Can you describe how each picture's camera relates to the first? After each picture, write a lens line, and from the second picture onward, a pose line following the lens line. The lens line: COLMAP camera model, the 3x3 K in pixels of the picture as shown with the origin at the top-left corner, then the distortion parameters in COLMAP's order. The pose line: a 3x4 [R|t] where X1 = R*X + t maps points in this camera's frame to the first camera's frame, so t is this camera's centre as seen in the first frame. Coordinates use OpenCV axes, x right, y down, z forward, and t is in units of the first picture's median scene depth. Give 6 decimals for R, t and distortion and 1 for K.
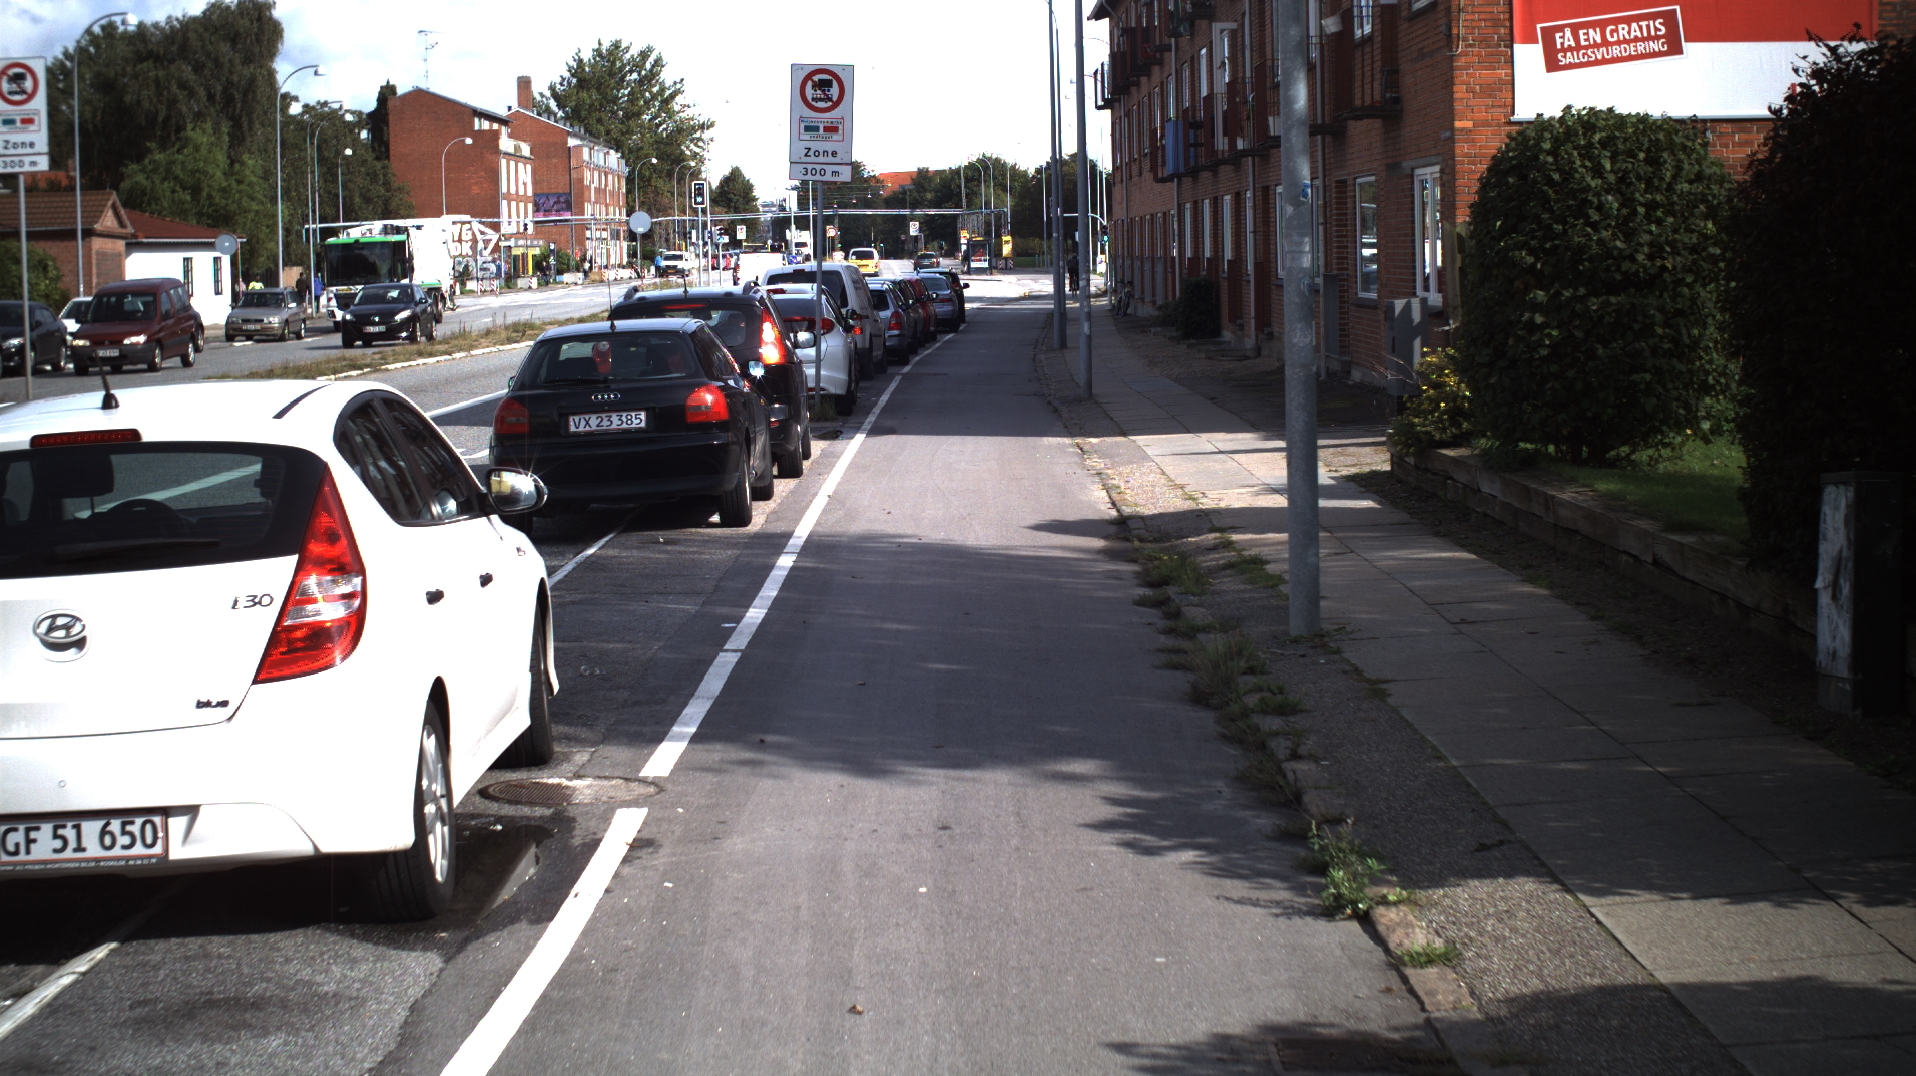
lens RADIAL K [[3426.6, 0, 958.6], [0, 3426.6, 526.1], [0, 0, 1]] dist [-0.267424, 0.000000]
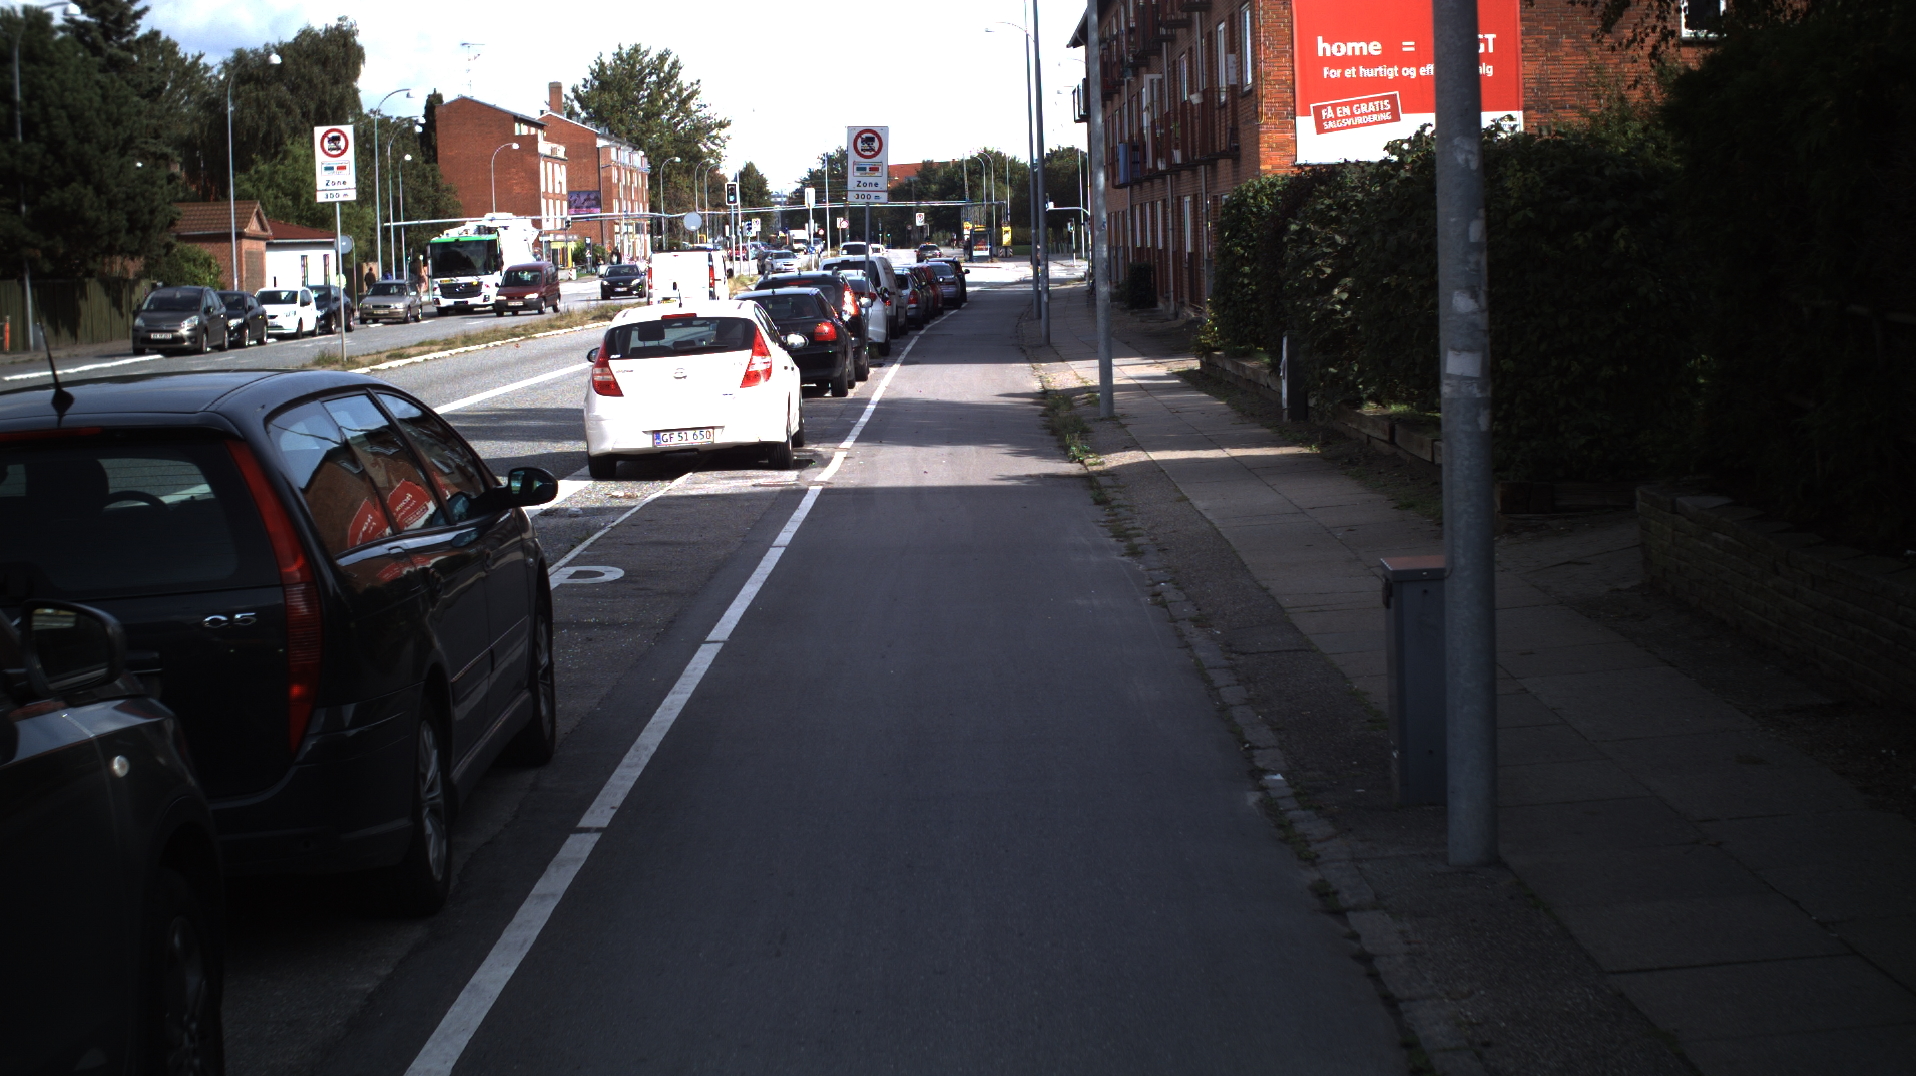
lens RADIAL K [[3426.6, 0, 956.4], [0, 3426.6, 537.2], [0, 0, 1]] dist [-0.267424, 0.000000]
pose [[0.999932, -0.011293, -0.002916, 0.002276], [0.011312, 0.999913, 0.006744, 0.038461], [0.002840, -0.006777, 0.999973, -0.523720]]
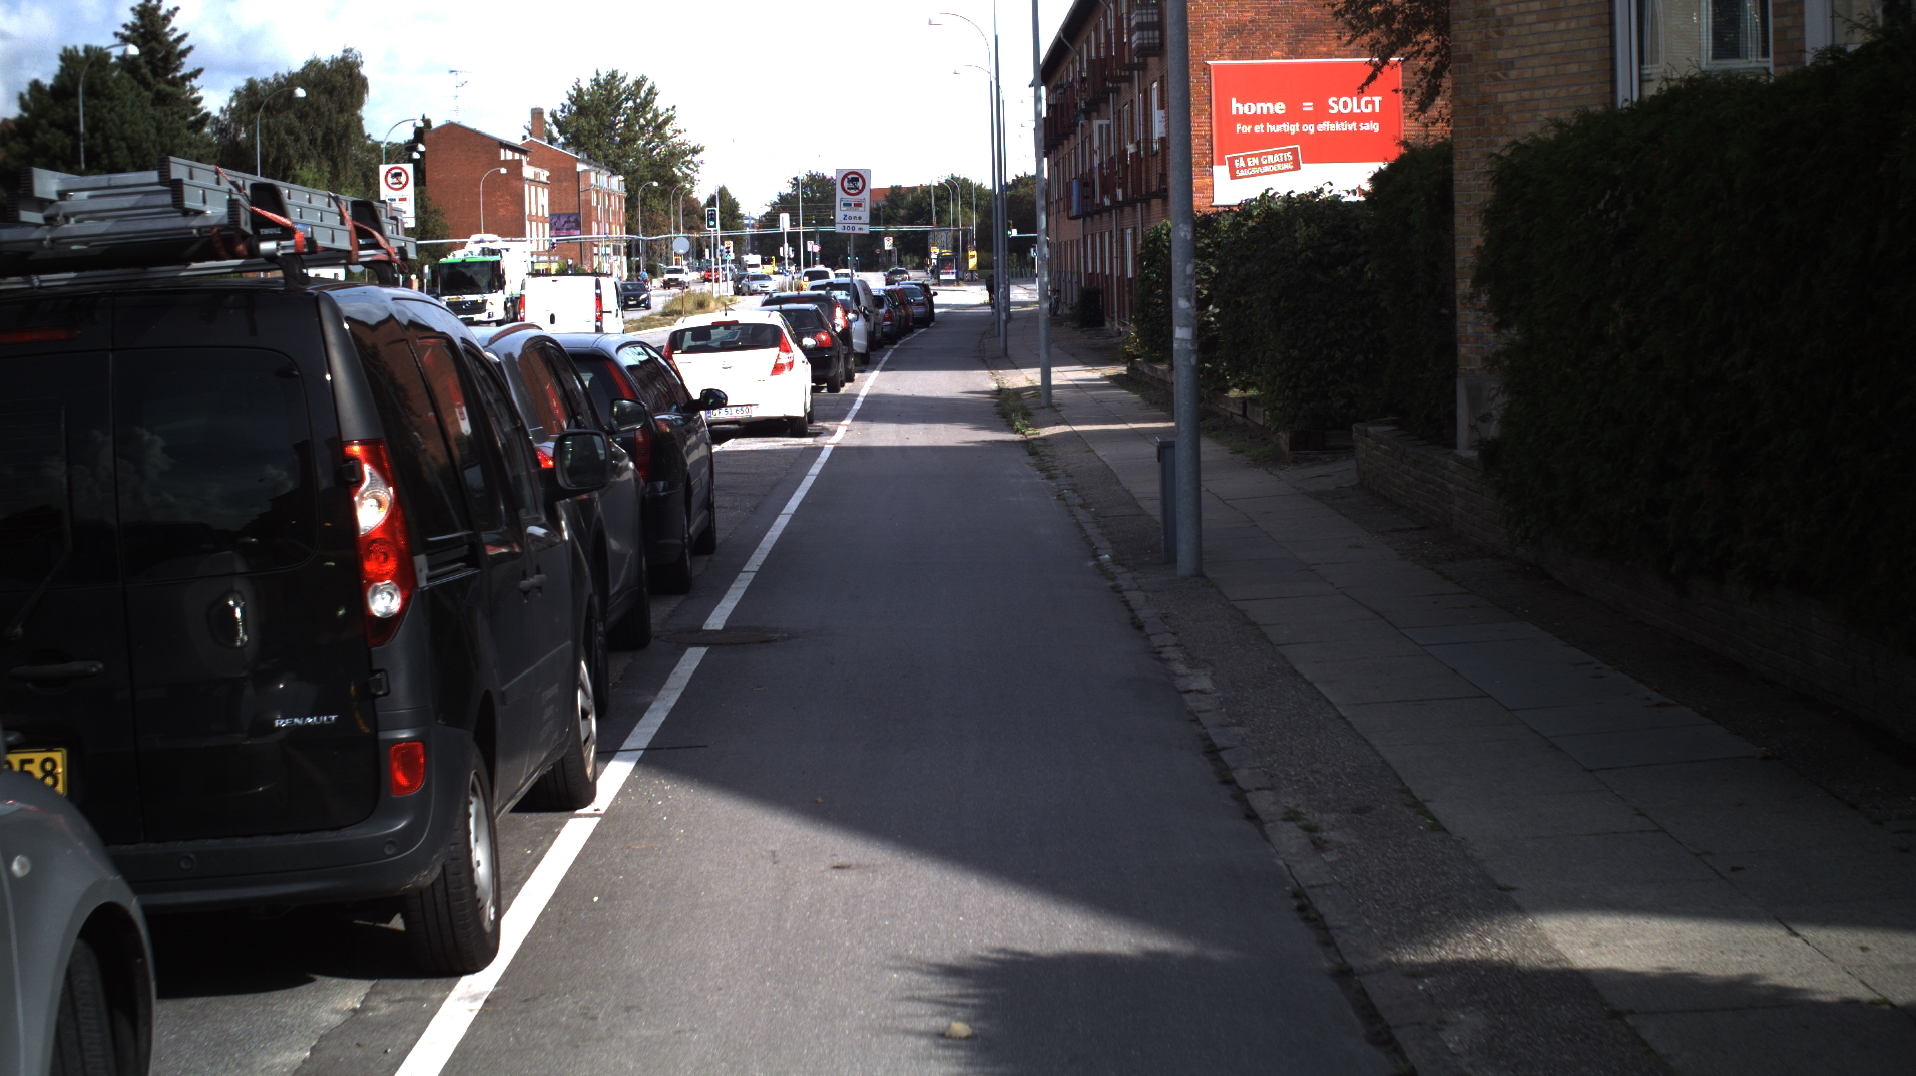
lens RADIAL K [[3426.6, 0, 962.5], [0, 3426.6, 549.0], [0, 0, 1]] dist [-0.267424, 0.000000]
pose [[0.999948, -0.004012, 0.009352, 0.000232], [0.003980, 0.999986, 0.003402, 0.058210], [-0.009366, -0.003365, 0.999950, -0.785952]]
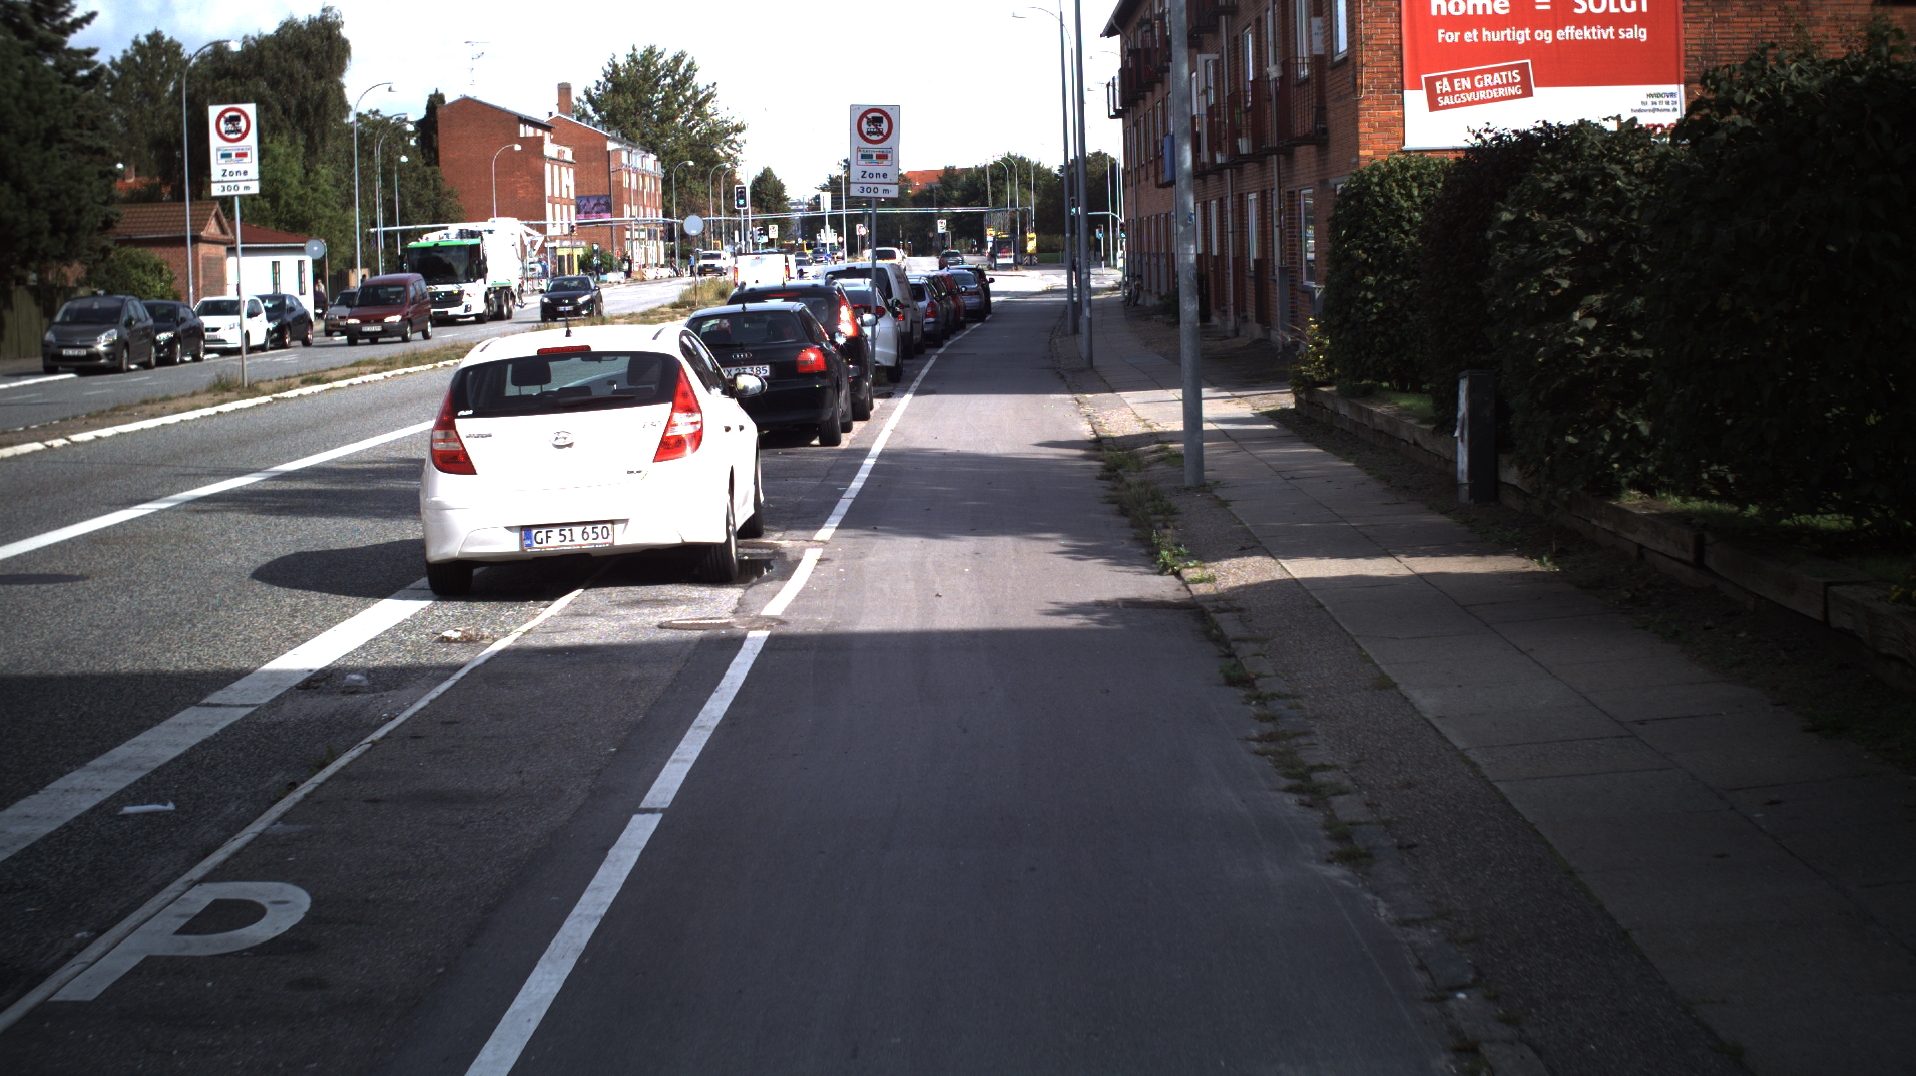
lens RADIAL K [[3426.6, 0, 952.7], [0, 3426.6, 532.6], [0, 0, 1]] dist [-0.267424, 0.000000]
pose [[0.999910, -0.008628, -0.010237, 0.000567], [0.008659, 0.999958, 0.002914, 0.019482], [0.010211, -0.003003, 0.999943, -0.262000]]
